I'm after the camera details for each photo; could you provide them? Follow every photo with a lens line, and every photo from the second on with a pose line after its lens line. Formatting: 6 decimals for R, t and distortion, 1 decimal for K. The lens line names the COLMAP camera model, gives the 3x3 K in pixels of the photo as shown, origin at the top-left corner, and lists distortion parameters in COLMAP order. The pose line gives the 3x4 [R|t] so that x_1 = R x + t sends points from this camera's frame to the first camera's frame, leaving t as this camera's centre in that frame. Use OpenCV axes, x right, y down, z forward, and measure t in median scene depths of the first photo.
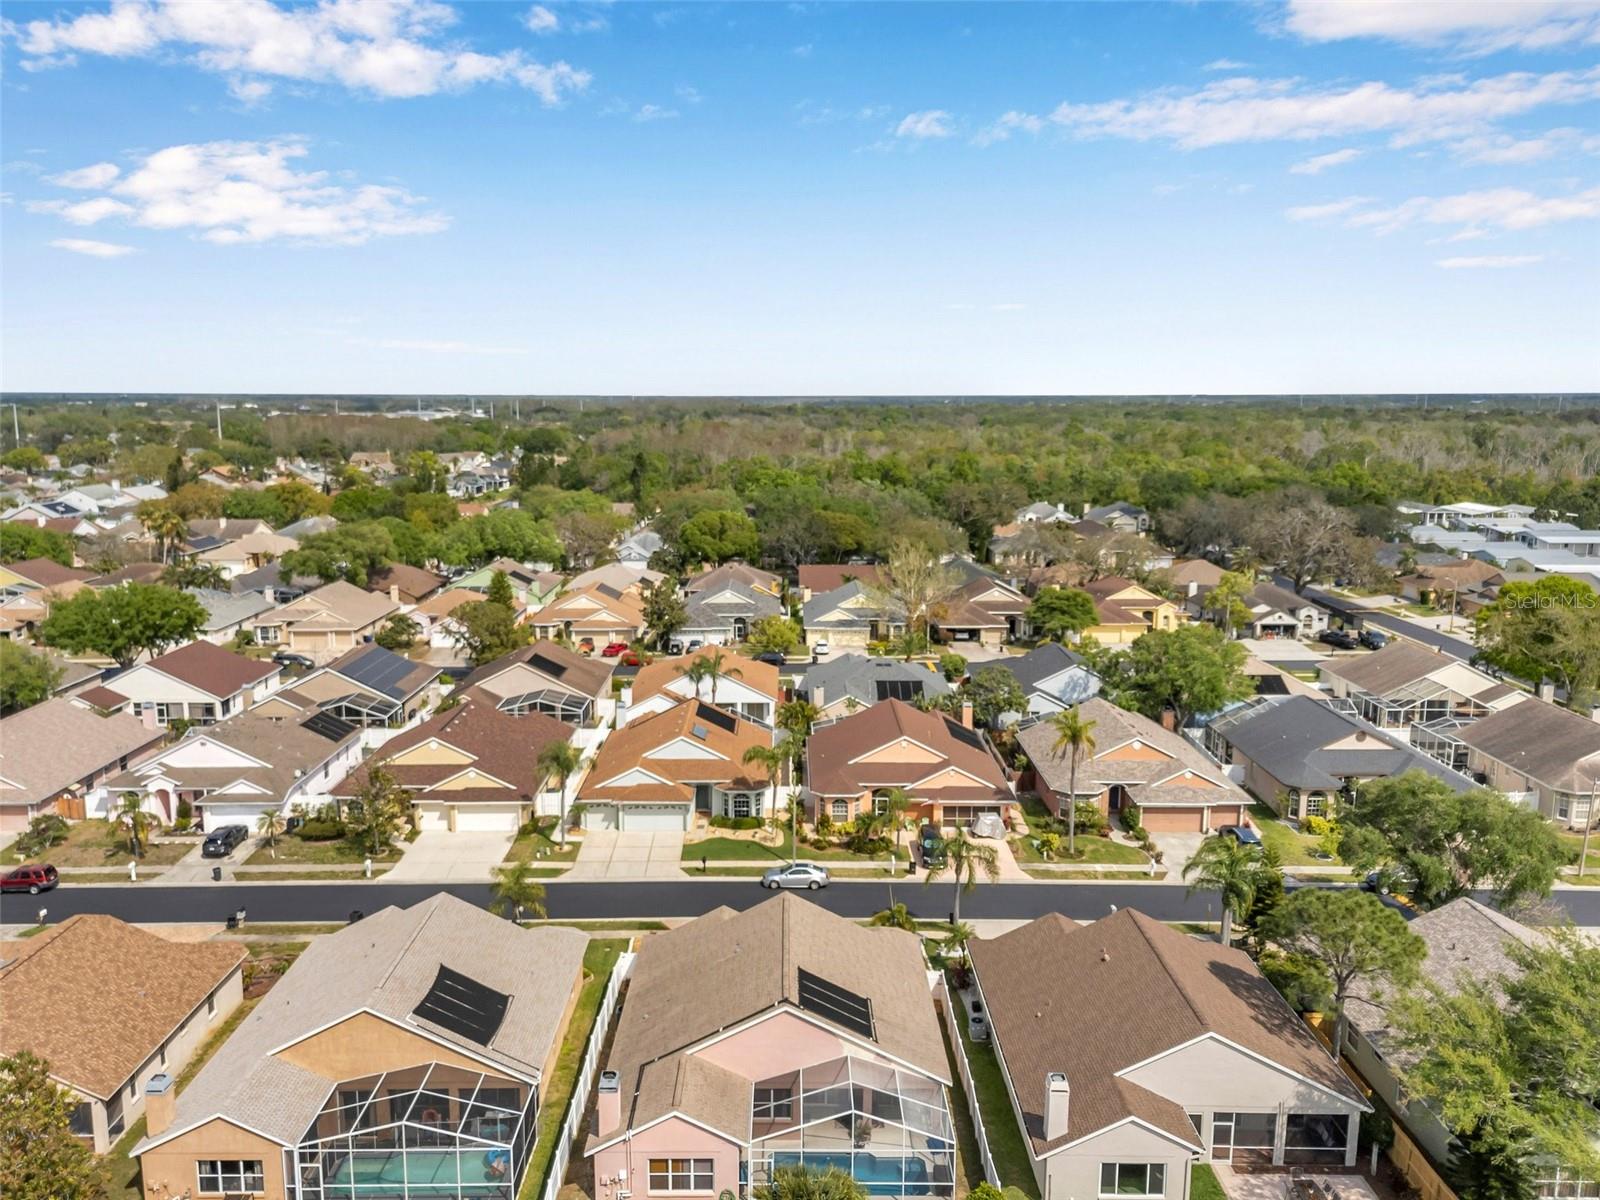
lens RADIAL K [[1193.5, 0, 787.6], [0, 1193.5, 600.3], [0, 0, 1]] dist [0.076057, -0.068766]
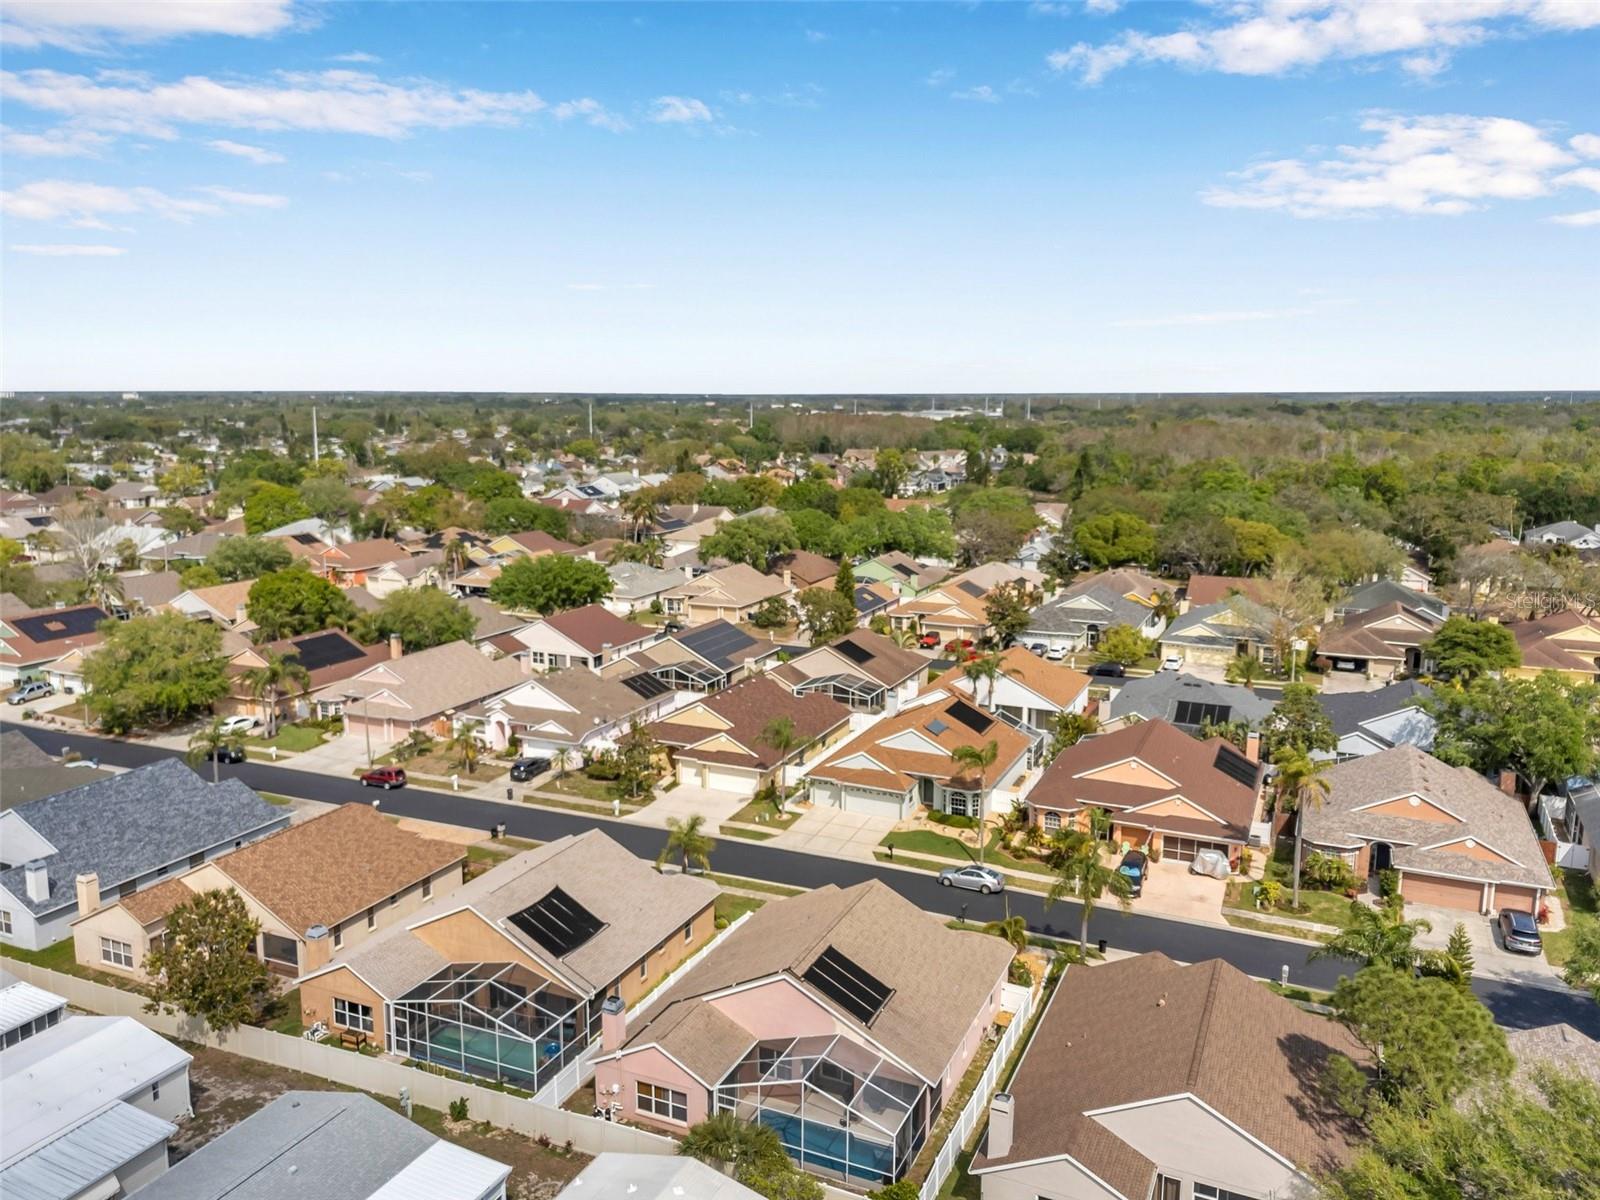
lens RADIAL K [[1190.8, 0, 792.3], [0, 1190.8, 607.5], [0, 0, 1]] dist [0.082389, -0.080395]
pose [[0.910589, 0.075190, -0.406416, 0.234560], [-0.072117, 0.997133, 0.022898, -0.007298], [0.406973, 0.008458, 0.913401, 0.016076]]
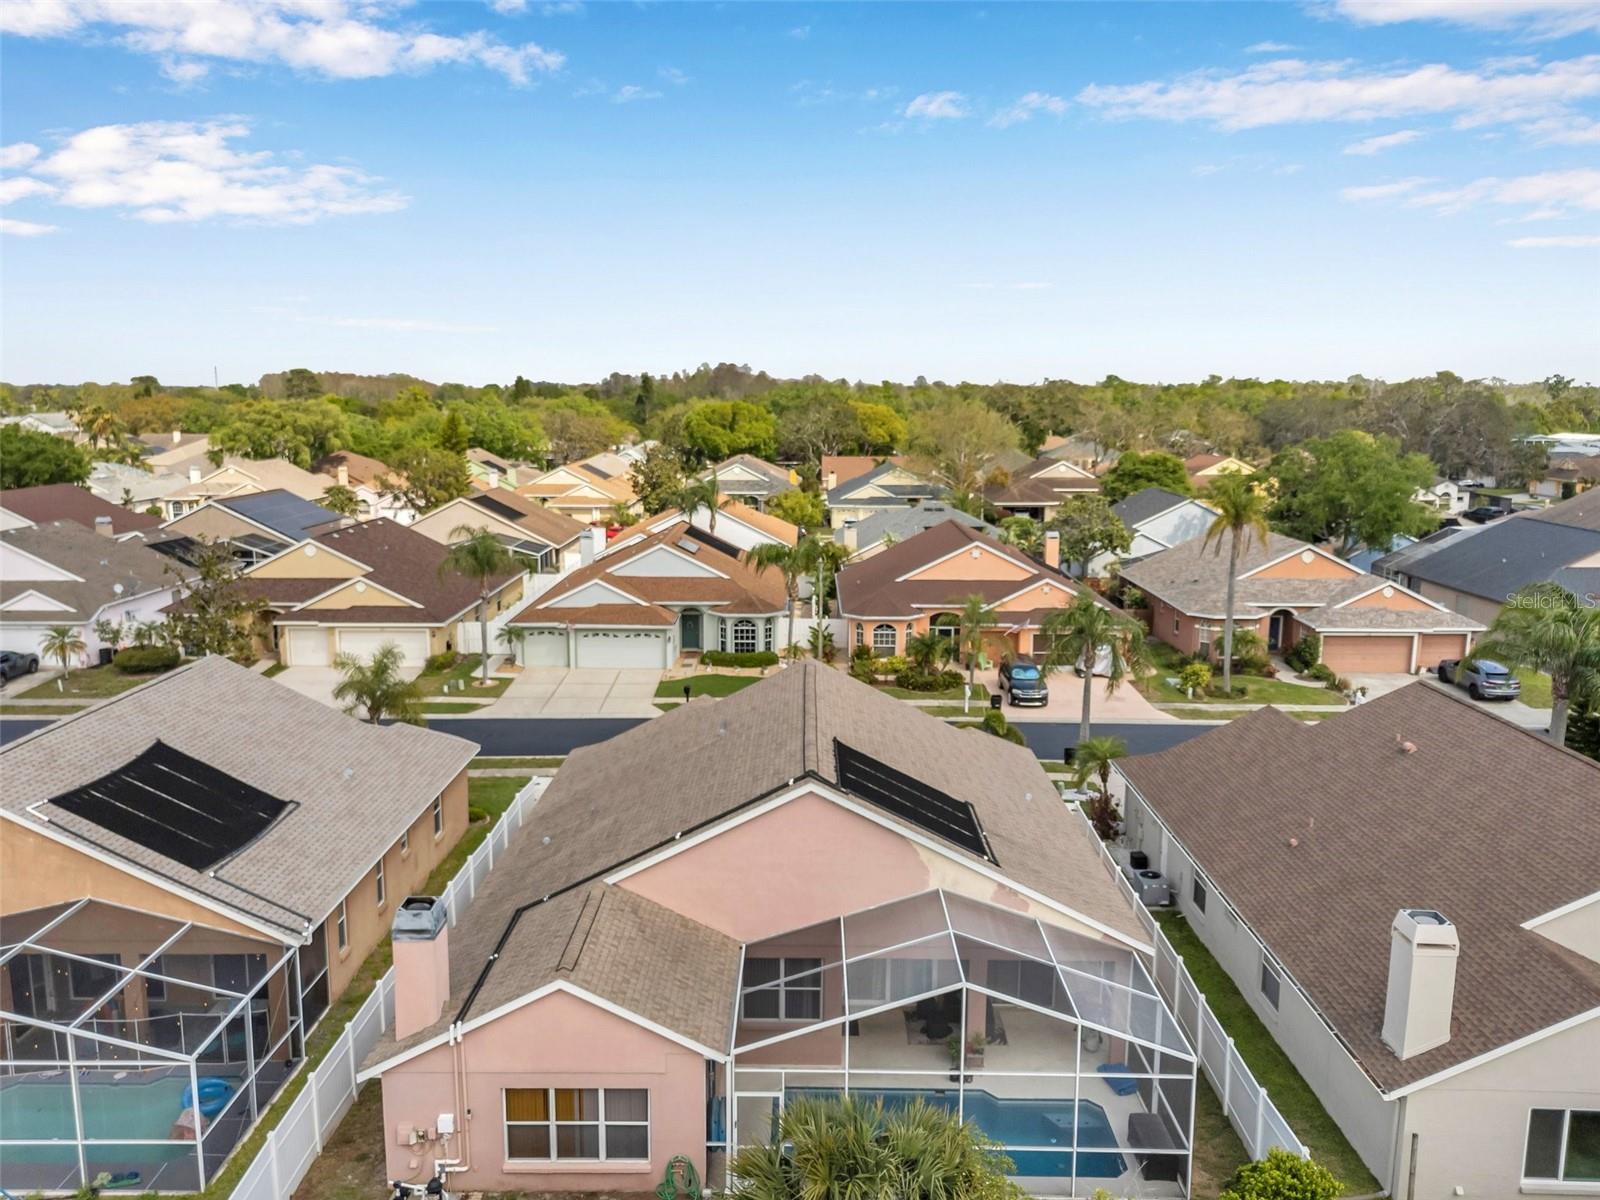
lens RADIAL K [[1206.8, 0, 787.1], [0, 1206.8, 588.0], [0, 0, 1]] dist [0.077720, -0.073656]
pose [[0.999850, 0.001001, -0.017297, -0.001384], [-0.001104, 0.999982, -0.005955, 0.148639], [0.017291, 0.005974, 0.999833, 0.292203]]
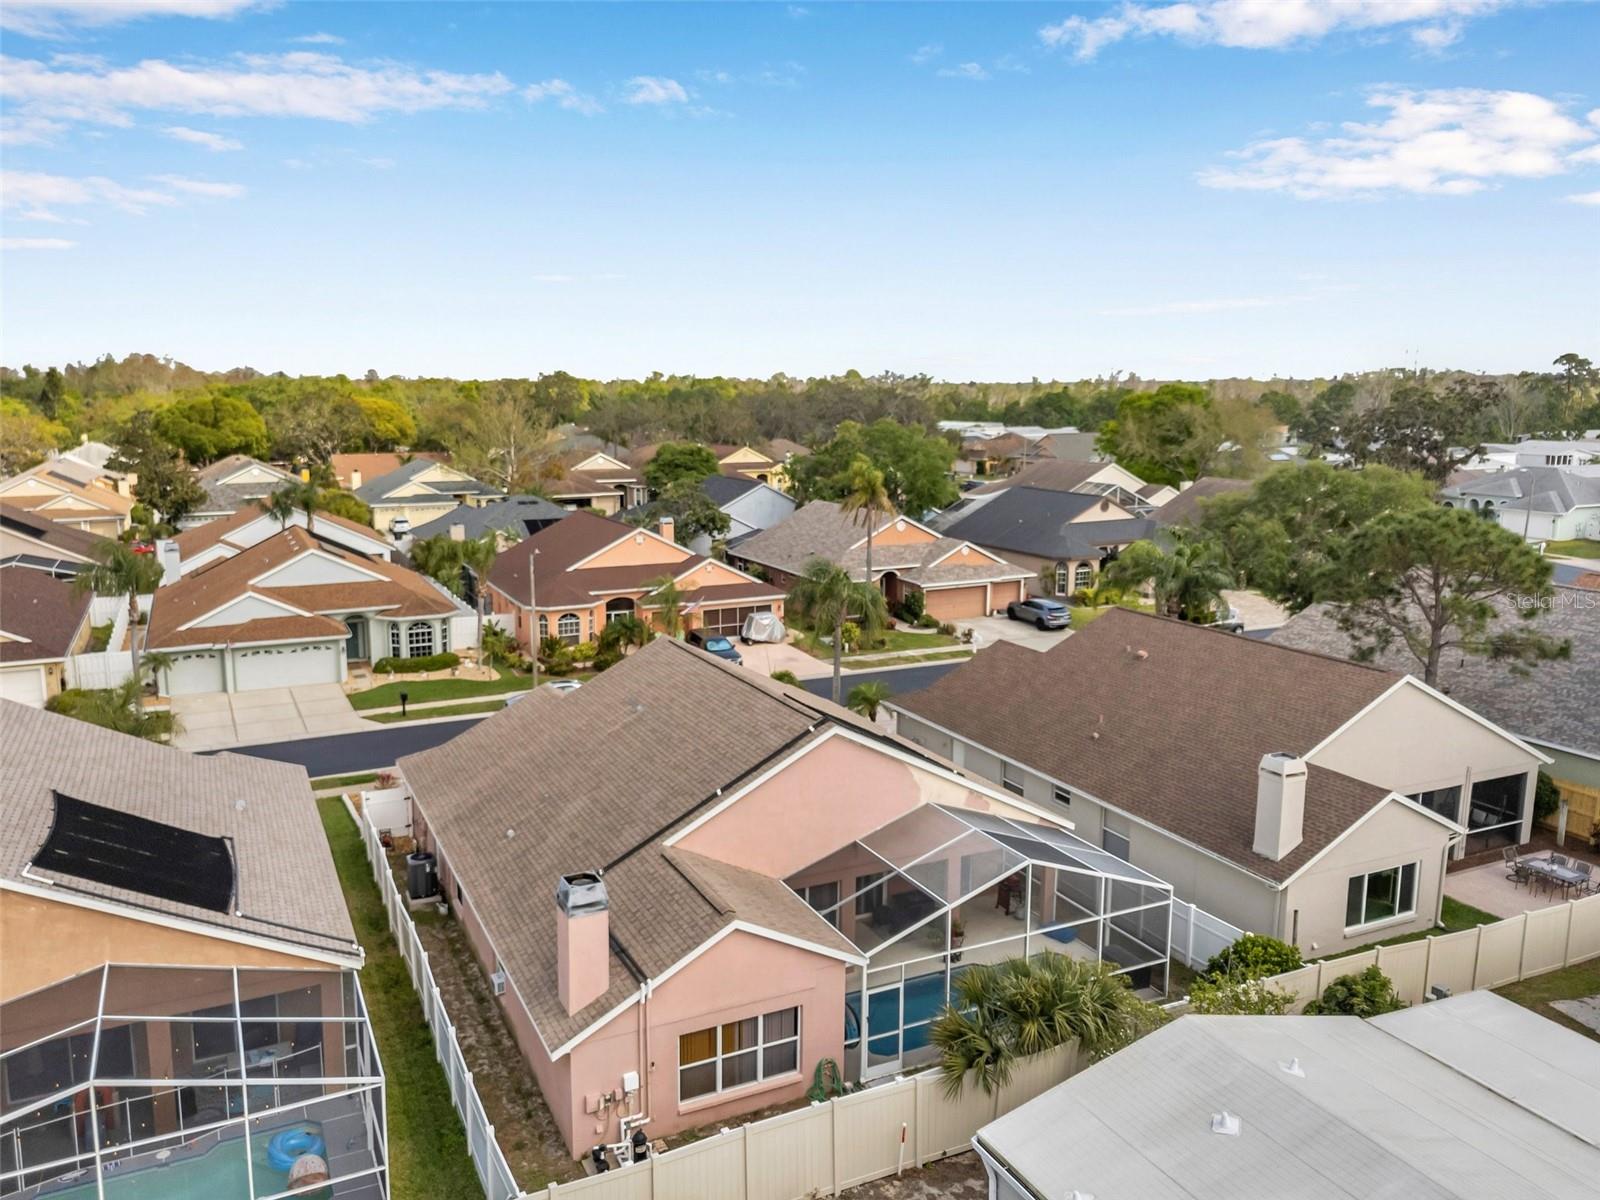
lens RADIAL K [[1206.8, 0, 787.1], [0, 1206.8, 588.0], [0, 0, 1]] dist [0.077720, -0.073656]
pose [[0.903077, -0.077534, 0.422423, -0.141476], [0.078488, 0.996800, 0.015163, 0.149812], [-0.422246, 0.019461, 0.906272, 0.288787]]
